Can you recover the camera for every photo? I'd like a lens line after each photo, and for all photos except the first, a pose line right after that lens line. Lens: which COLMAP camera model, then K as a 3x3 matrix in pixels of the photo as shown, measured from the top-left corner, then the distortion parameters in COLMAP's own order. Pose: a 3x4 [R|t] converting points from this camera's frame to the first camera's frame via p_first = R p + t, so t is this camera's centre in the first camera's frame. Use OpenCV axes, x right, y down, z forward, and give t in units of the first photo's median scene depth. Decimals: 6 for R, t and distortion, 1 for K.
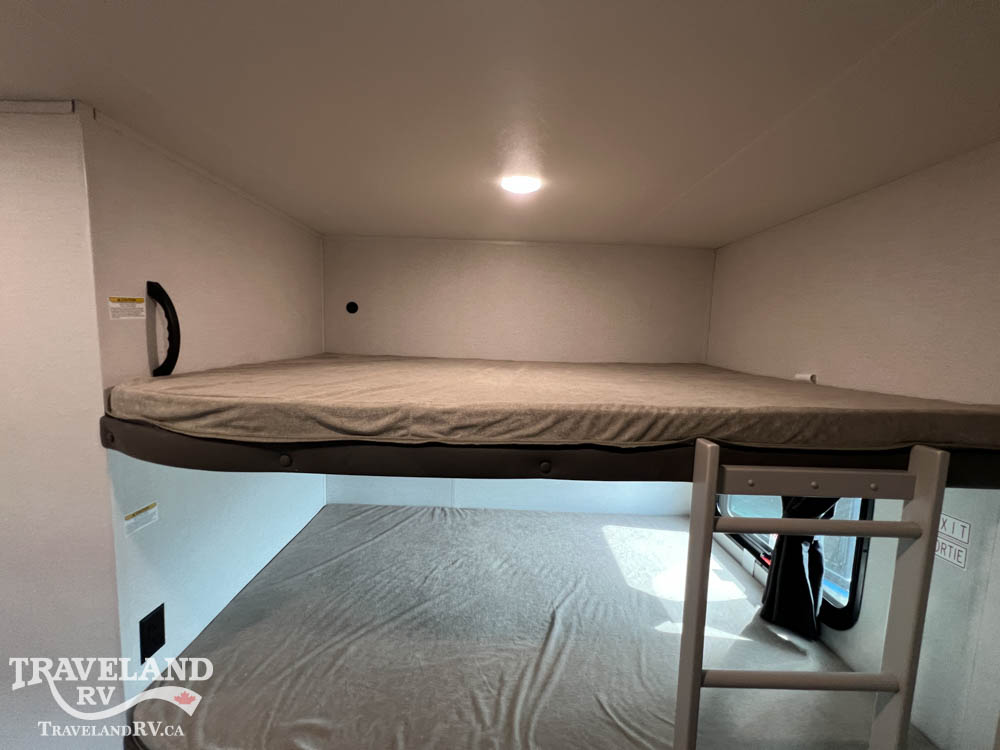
lens RADIAL K [[398.9, 0, 499.4], [0, 398.9, 372.8], [0, 0, 1]] dist [-0.001213, 0.000953]
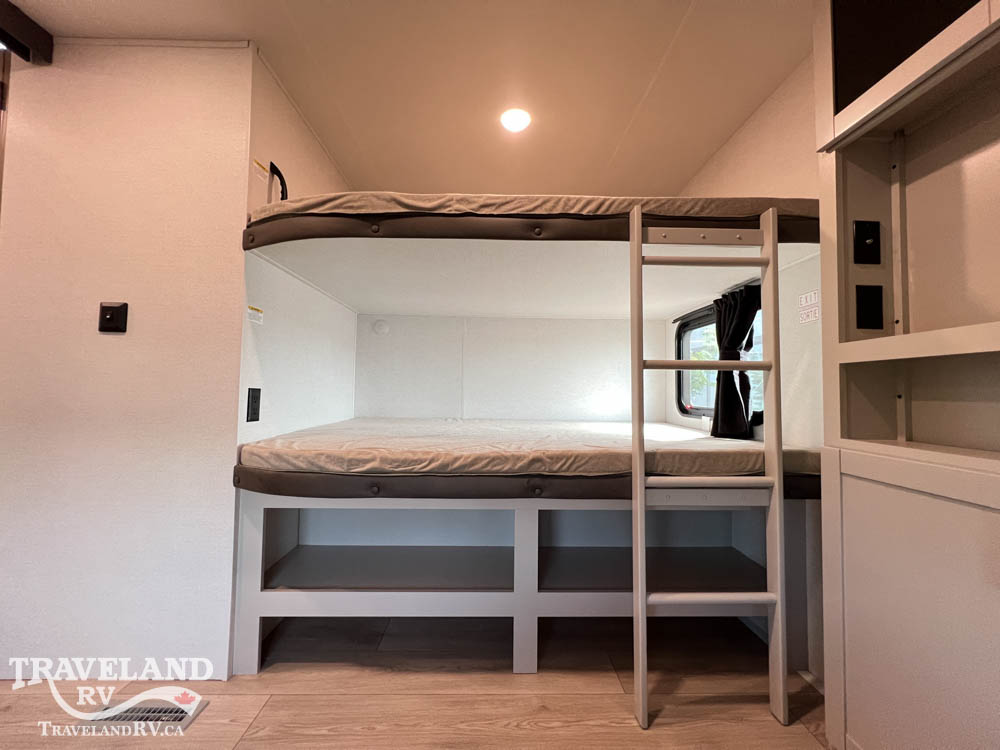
lens RADIAL K [[398.9, 0, 499.3], [0, 398.9, 374.6], [0, 0, 1]] dist [-0.001213, 0.000953]
pose [[0.999622, -0.017339, 0.021317, -0.065731], [0.020246, 0.989265, -0.144721, 0.807436], [-0.018579, 0.145098, 0.989243, -0.391587]]
